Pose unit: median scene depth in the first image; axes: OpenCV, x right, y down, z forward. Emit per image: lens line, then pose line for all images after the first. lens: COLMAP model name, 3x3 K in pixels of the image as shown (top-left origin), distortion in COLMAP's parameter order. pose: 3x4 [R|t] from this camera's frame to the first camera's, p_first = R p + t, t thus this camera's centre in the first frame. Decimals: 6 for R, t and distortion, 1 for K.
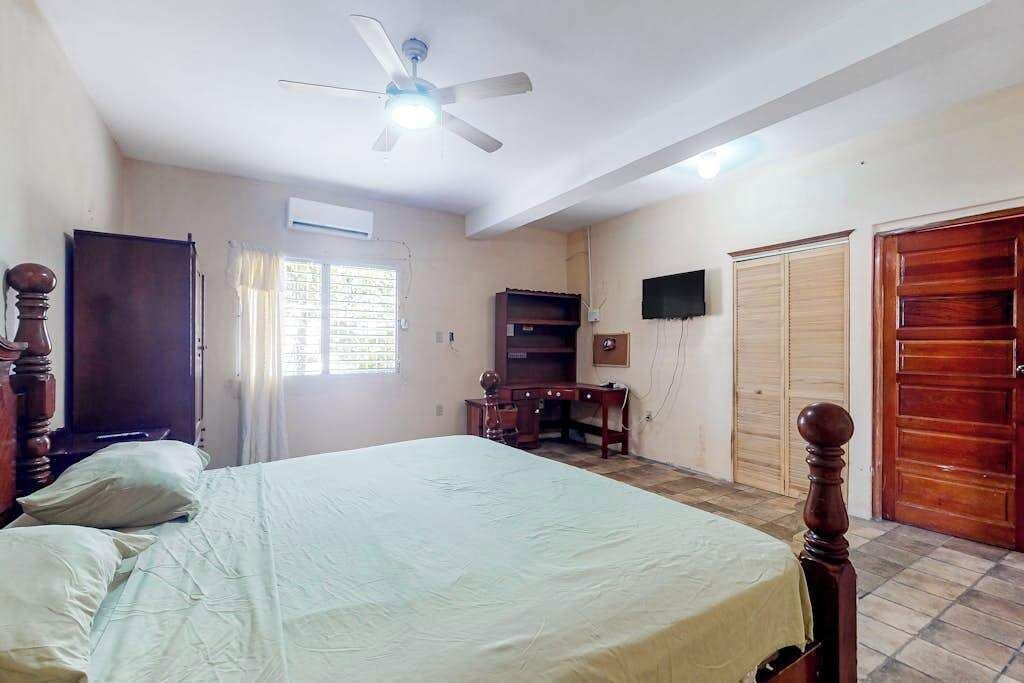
lens RADIAL K [[455.6, 0, 512.4], [0, 455.6, 344.3], [0, 0, 1]] dist [0.000913, 0.000073]
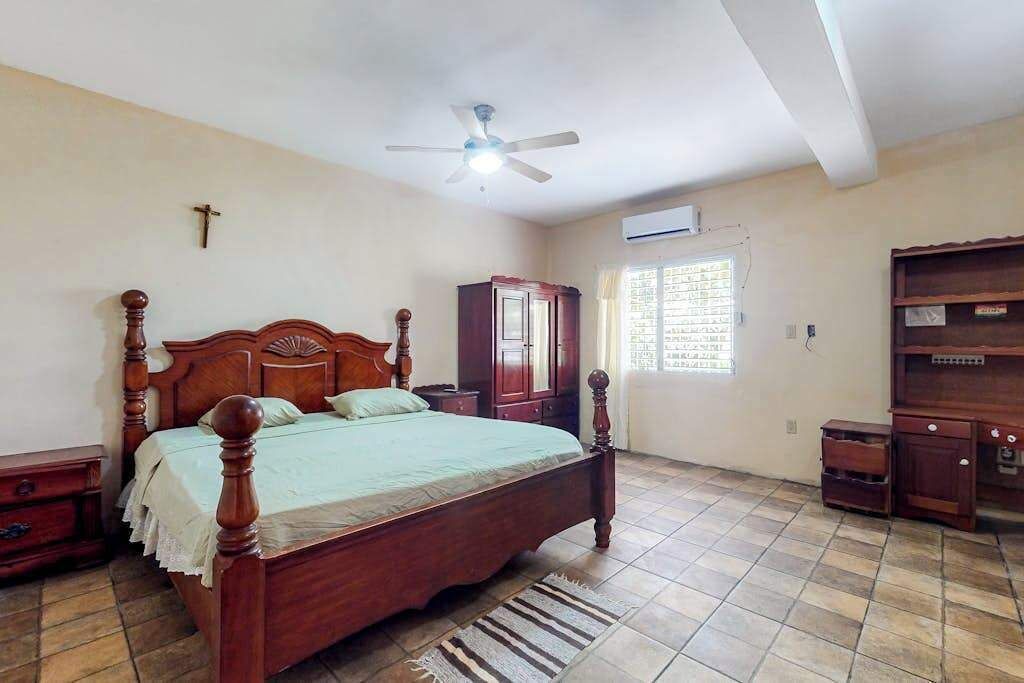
lens RADIAL K [[455.6, 0, 512.4], [0, 455.6, 344.3], [0, 0, 1]] dist [0.000913, 0.000073]
pose [[0.220250, -0.003744, -0.975436, 0.489124], [0.002724, 0.999991, -0.003223, 0.006475], [0.975440, -0.001947, 0.220259, 0.367806]]
